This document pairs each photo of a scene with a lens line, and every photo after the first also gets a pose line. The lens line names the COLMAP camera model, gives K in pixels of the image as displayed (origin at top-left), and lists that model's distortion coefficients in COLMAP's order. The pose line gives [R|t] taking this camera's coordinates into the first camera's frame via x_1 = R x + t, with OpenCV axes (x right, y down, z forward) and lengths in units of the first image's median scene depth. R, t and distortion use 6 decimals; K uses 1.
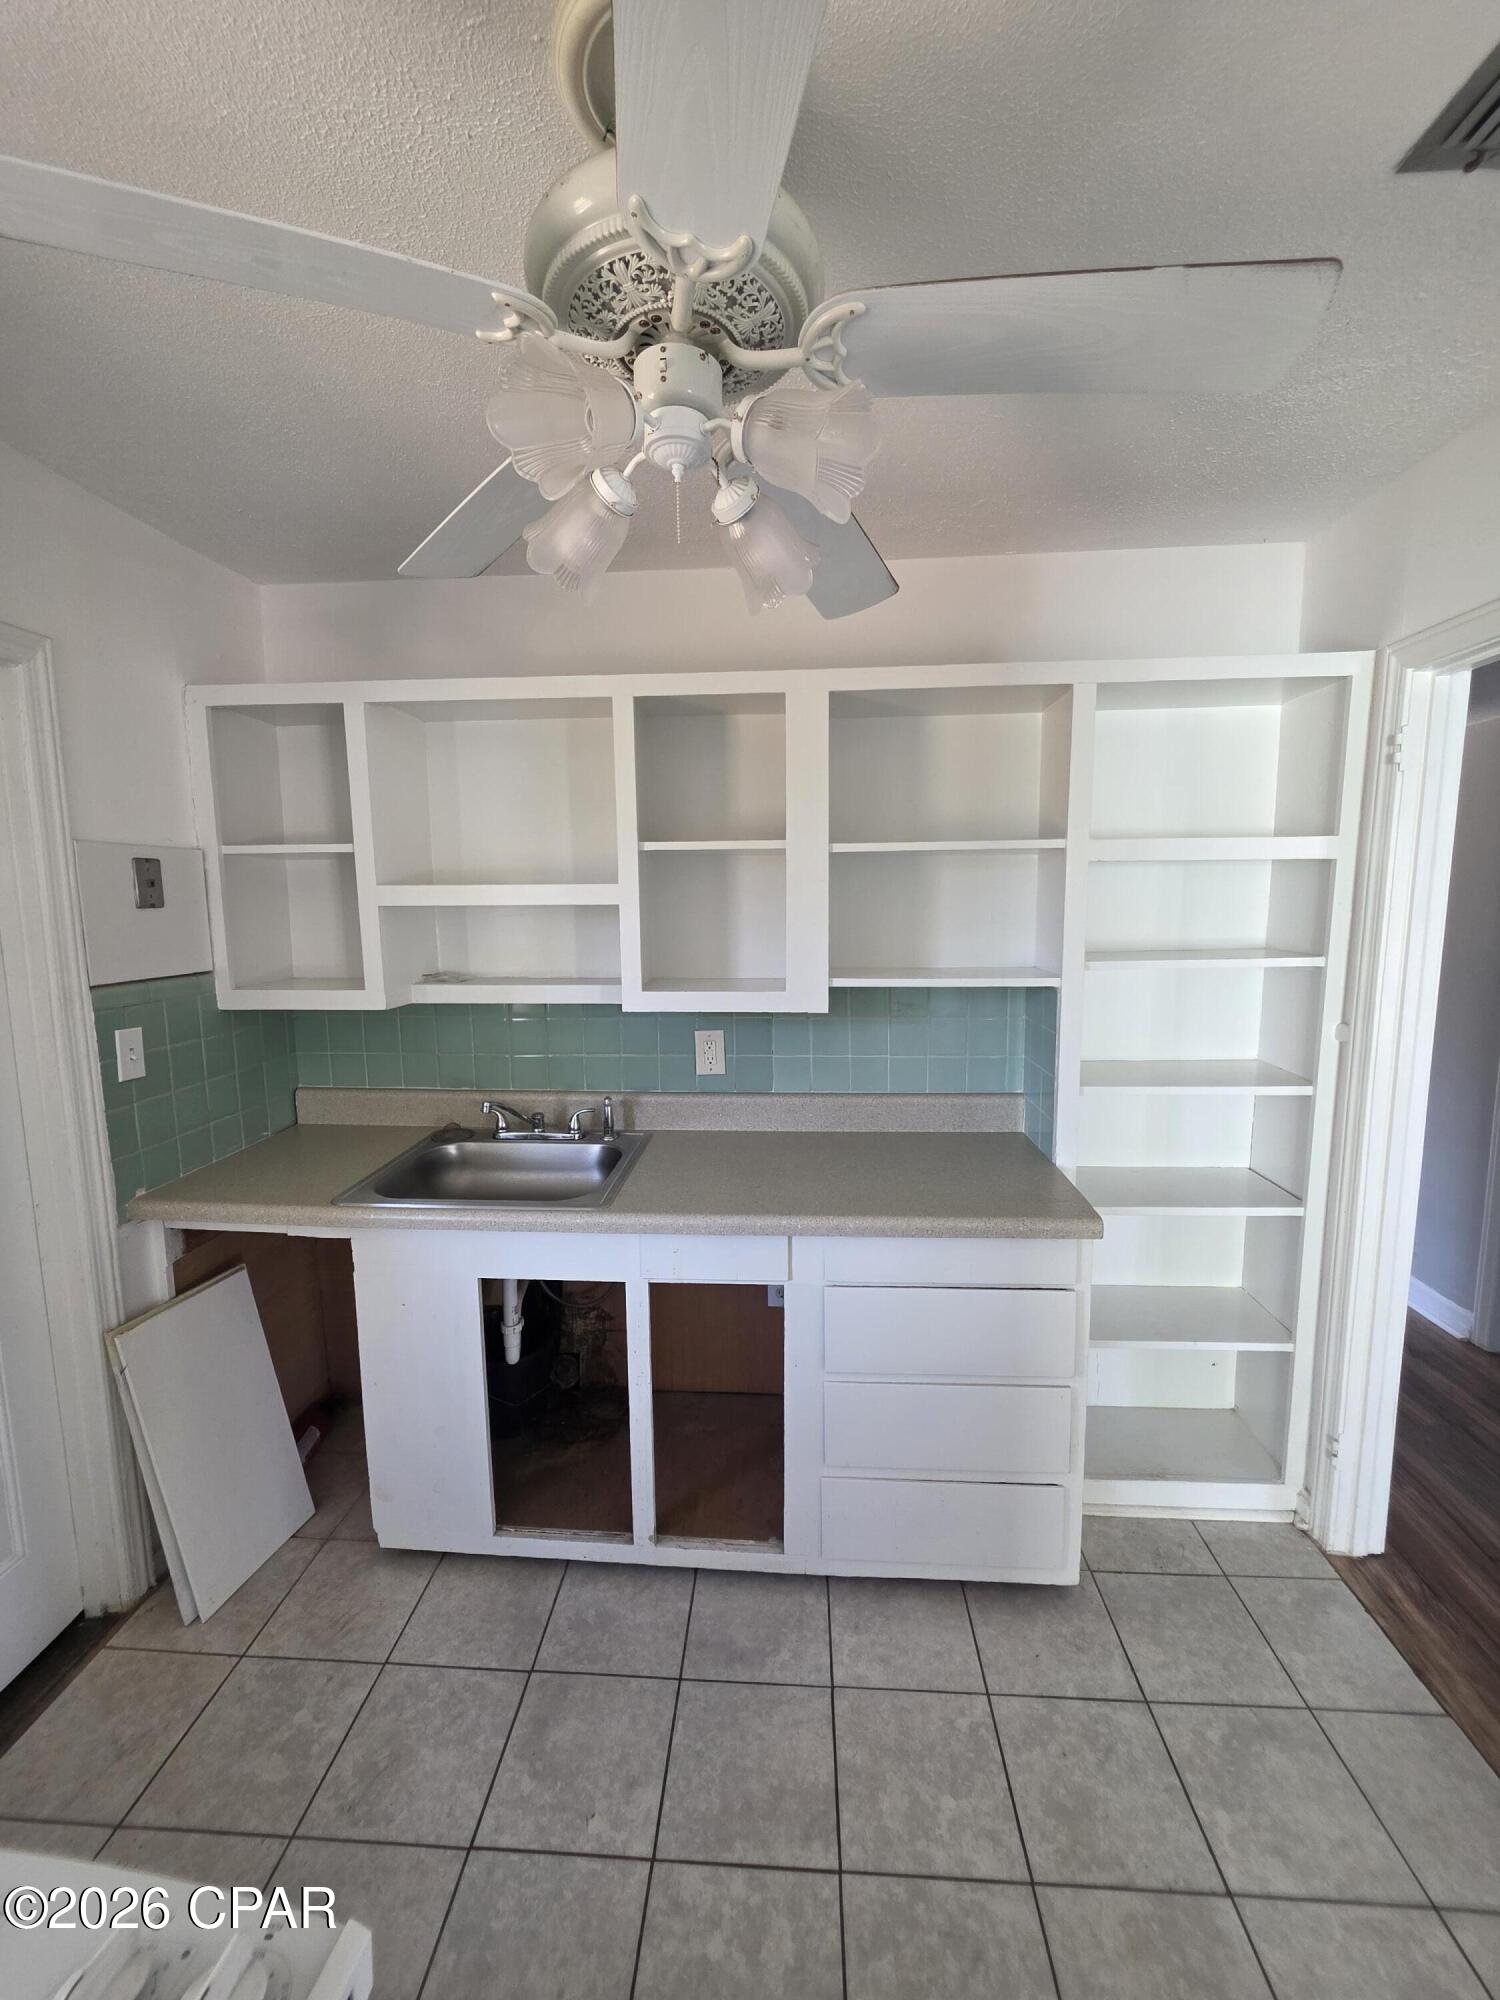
lens RADIAL K [[803.2, 0, 750.0], [0, 803.2, 1000.0], [0, 0, 1]] dist [0.001810, -0.000432]
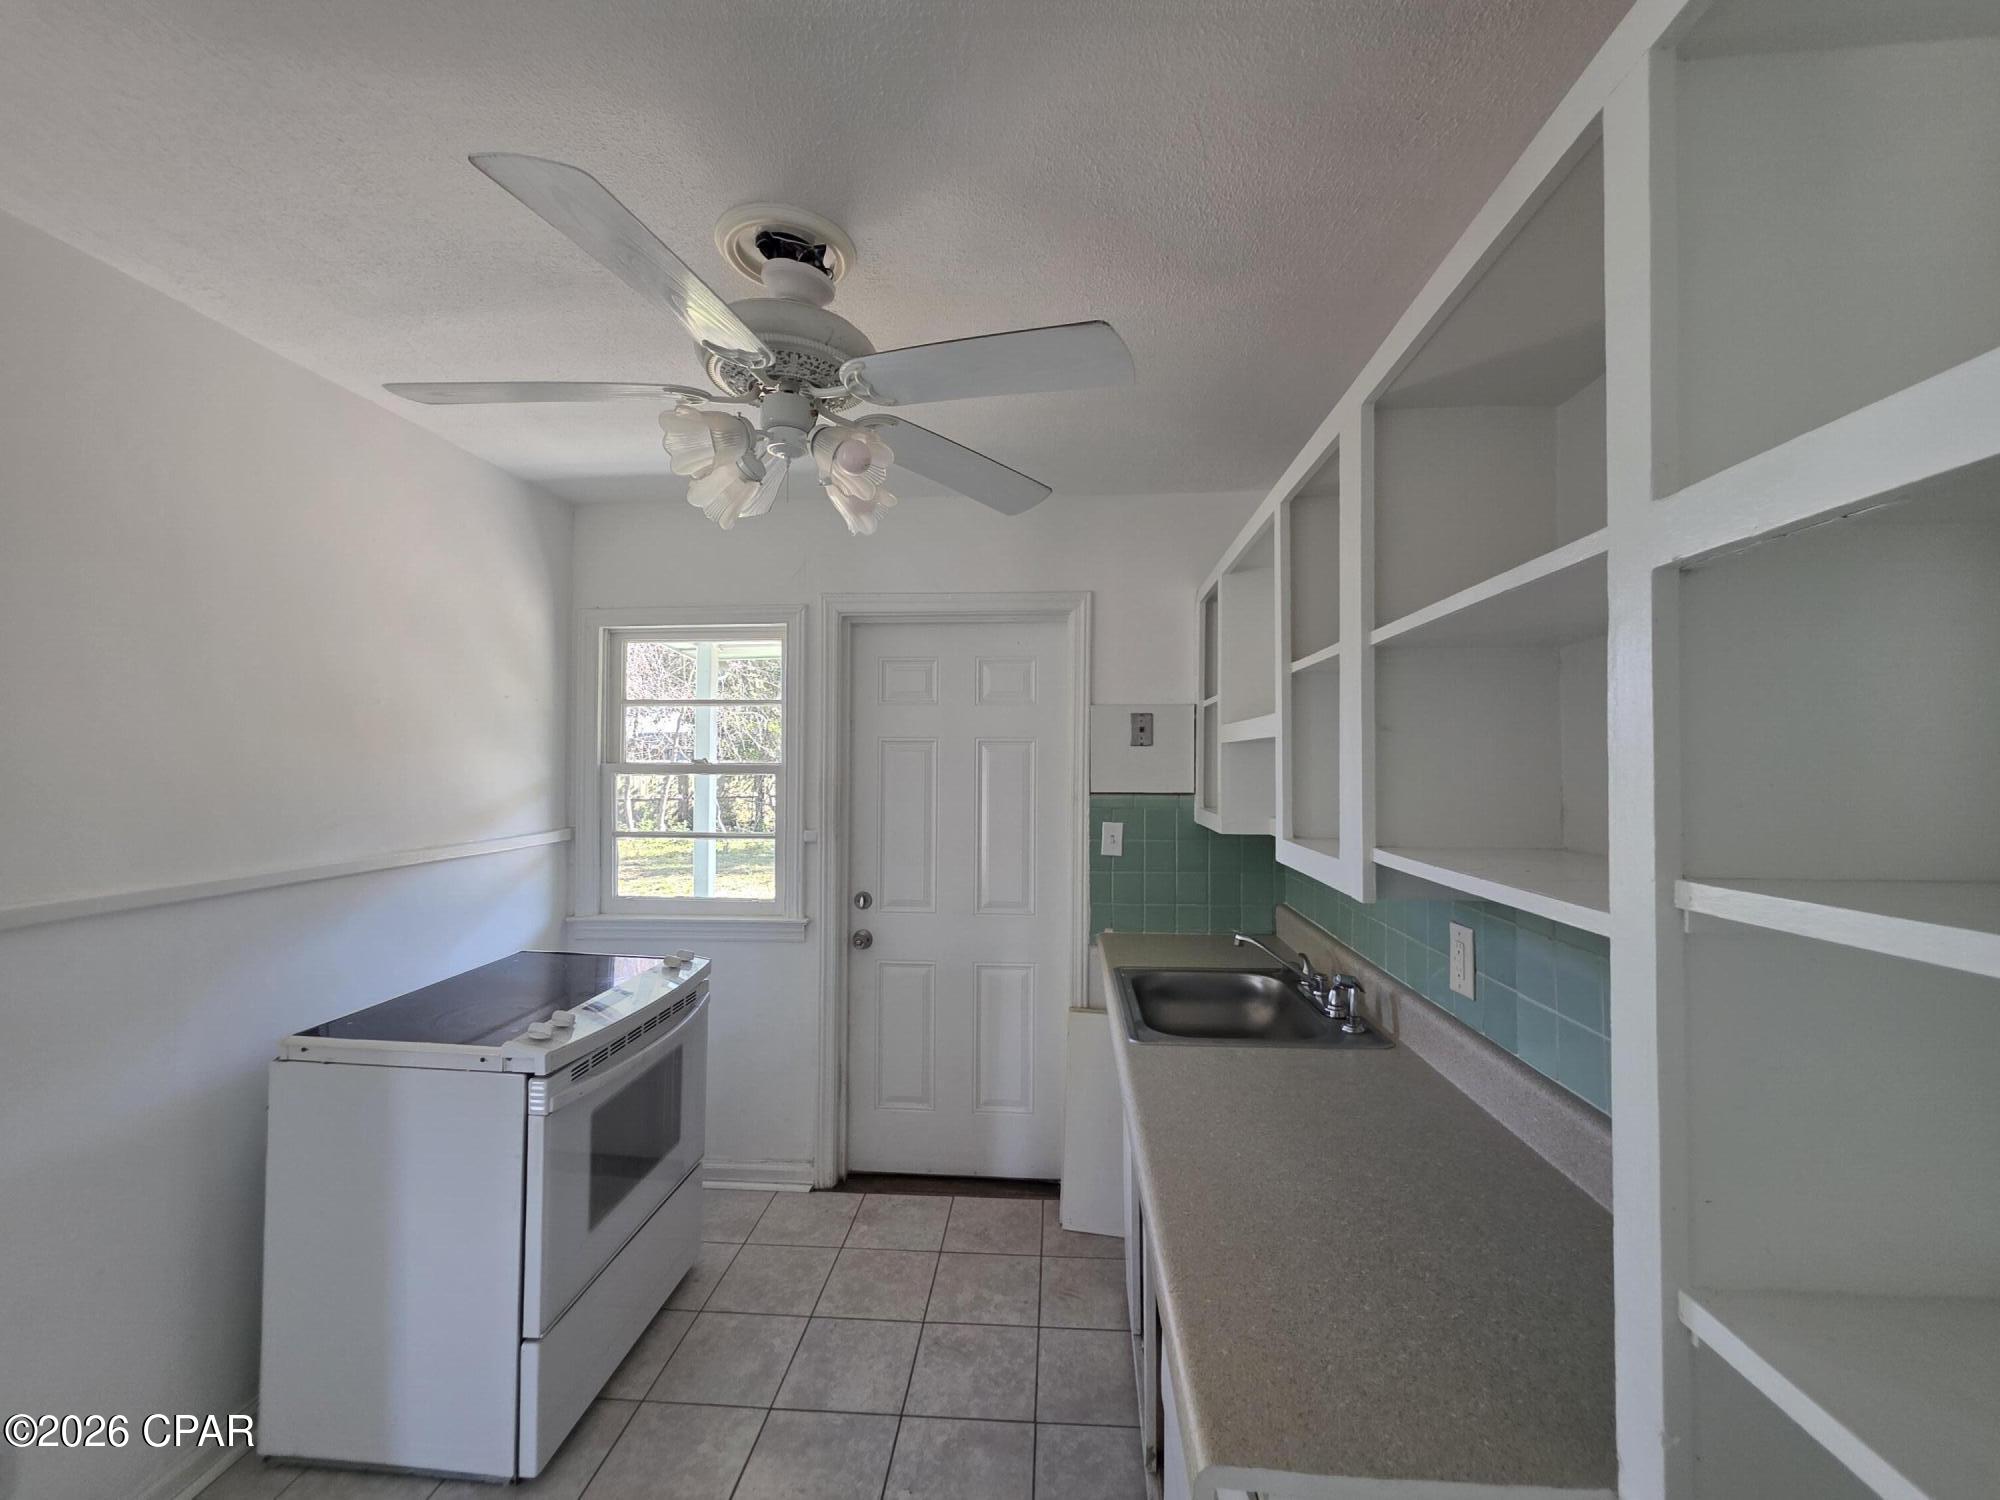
lens RADIAL K [[803.2, 0, 1000.0], [0, 803.2, 750.0], [0, 0, 1]] dist [0.001810, -0.000432]
pose [[-0.005724, -0.000646, -0.999983, 0.796984], [-0.134265, 0.990945, 0.000129, -0.075939], [0.990929, 0.134263, -0.005759, 0.790945]]
